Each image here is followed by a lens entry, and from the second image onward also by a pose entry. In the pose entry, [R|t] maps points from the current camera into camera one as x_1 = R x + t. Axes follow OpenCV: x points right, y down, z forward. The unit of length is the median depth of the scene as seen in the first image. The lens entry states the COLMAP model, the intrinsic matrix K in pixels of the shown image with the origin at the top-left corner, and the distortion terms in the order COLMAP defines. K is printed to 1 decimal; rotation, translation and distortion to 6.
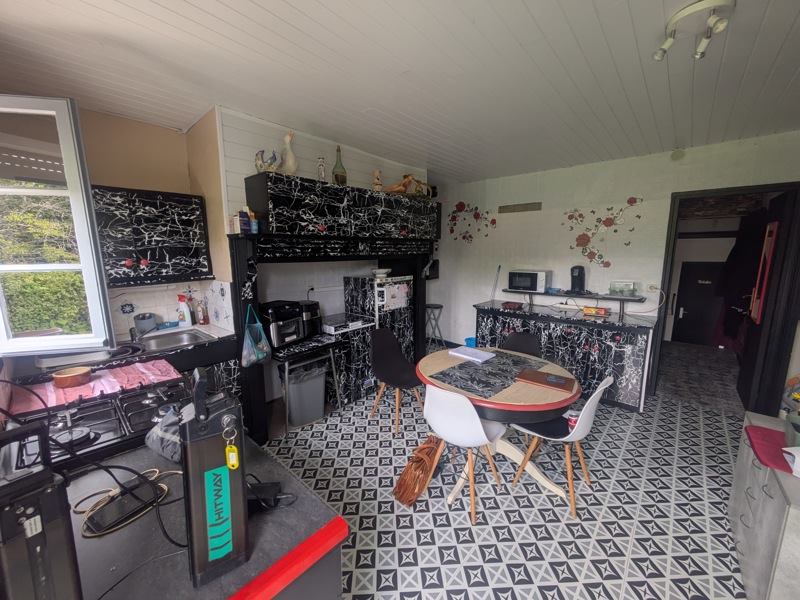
lens RADIAL K [[319.8, 0, 398.8], [0, 319.8, 301.5], [0, 0, 1]] dist [0.000643, 0.000017]
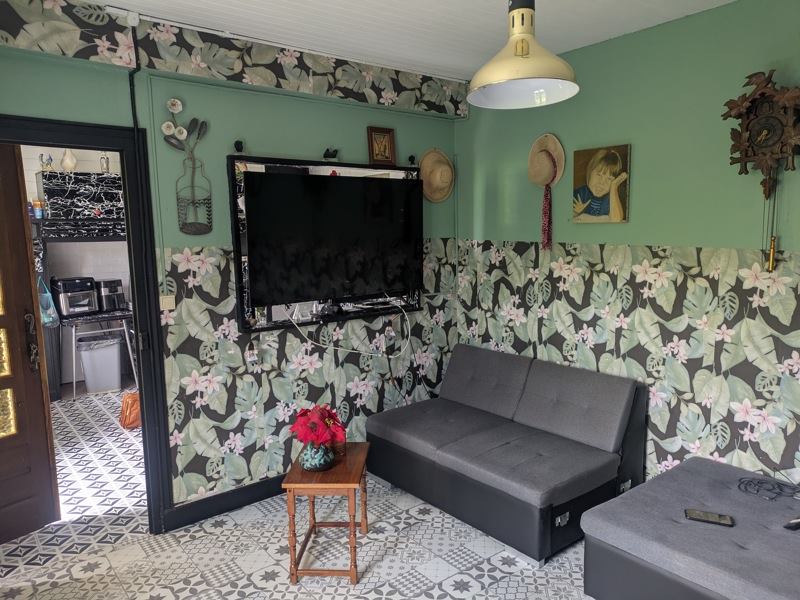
lens RADIAL K [[590.4, 0, 399.8], [0, 590.4, 302.5], [0, 0, 1]] dist [-0.006652, -0.001485]
pose [[0.988406, 0.010757, -0.151449, 1.178598], [-0.014120, 0.999677, -0.021148, 0.130332], [0.151173, 0.023041, 0.988239, -0.954921]]
